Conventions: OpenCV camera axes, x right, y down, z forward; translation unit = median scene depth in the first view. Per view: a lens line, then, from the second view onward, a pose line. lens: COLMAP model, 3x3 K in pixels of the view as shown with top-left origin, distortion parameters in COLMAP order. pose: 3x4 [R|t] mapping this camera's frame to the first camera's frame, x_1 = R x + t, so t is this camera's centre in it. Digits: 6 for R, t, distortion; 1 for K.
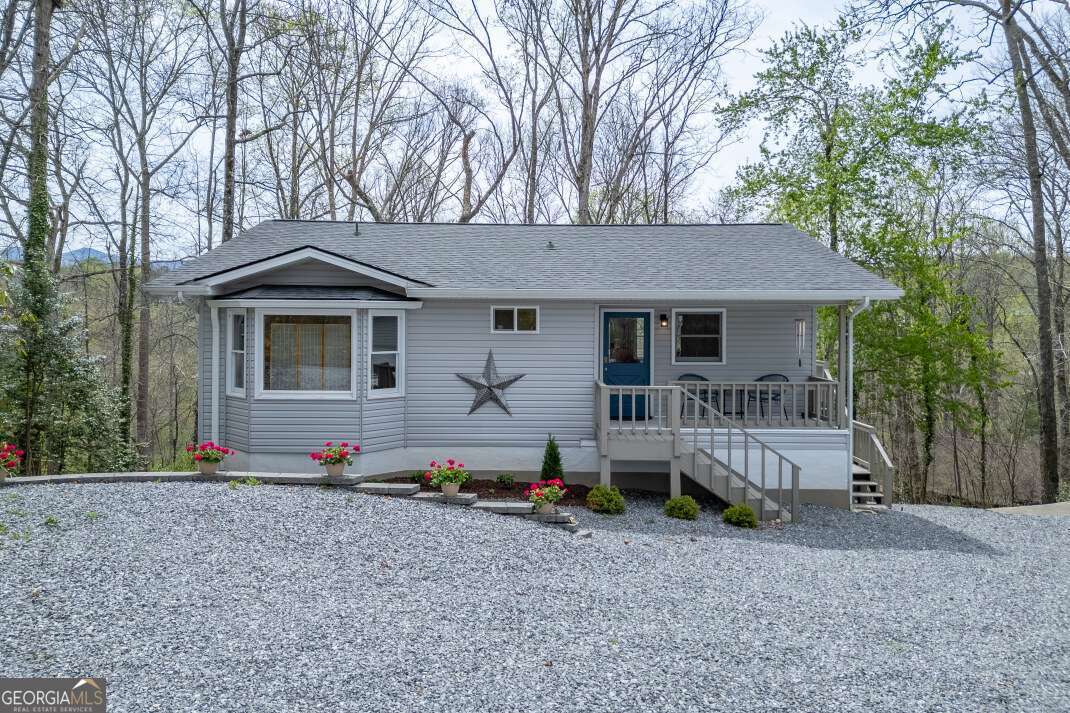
lens RADIAL K [[768.5, 0, 532.9], [0, 768.5, 318.4], [0, 0, 1]] dist [0.045490, -0.002837]
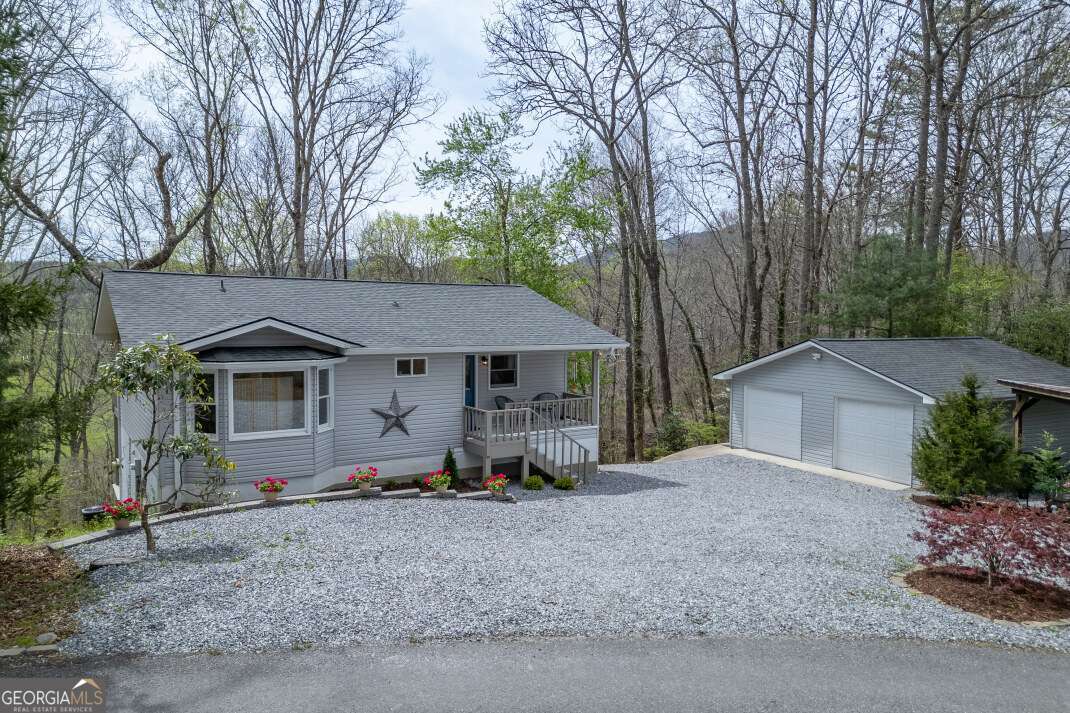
lens RADIAL K [[738.1, 0, 535.0], [0, 738.1, 356.5], [0, 0, 1]] dist [0.026706, -0.000740]
pose [[0.836404, -0.031988, 0.547180, -0.571603], [-0.003780, 0.997935, 0.064118, -0.105516], [-0.548101, -0.055697, 0.834556, -0.248117]]
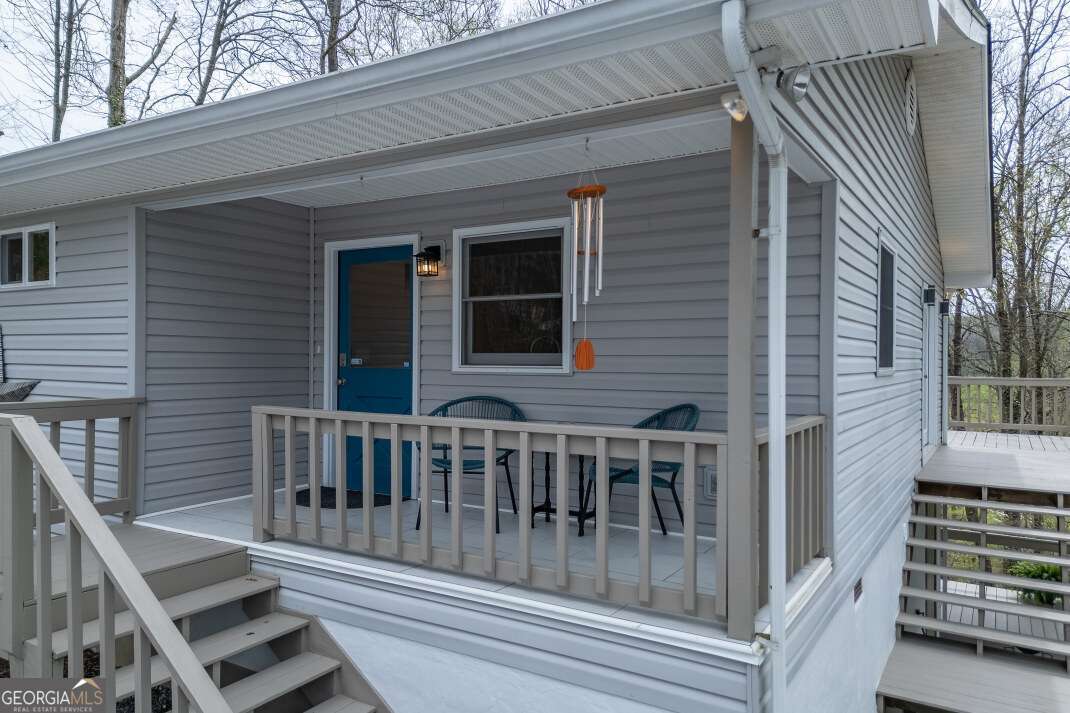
lens RADIAL K [[761.6, 0, 535.0], [0, 761.6, 356.5], [0, 0, 1]] dist [0.037402, -0.002317]
pose [[0.858937, 0.002666, -0.512074, 0.463085], [-0.004936, 0.999983, -0.003074, 0.058863], [0.512057, 0.005168, 0.858936, 0.762392]]
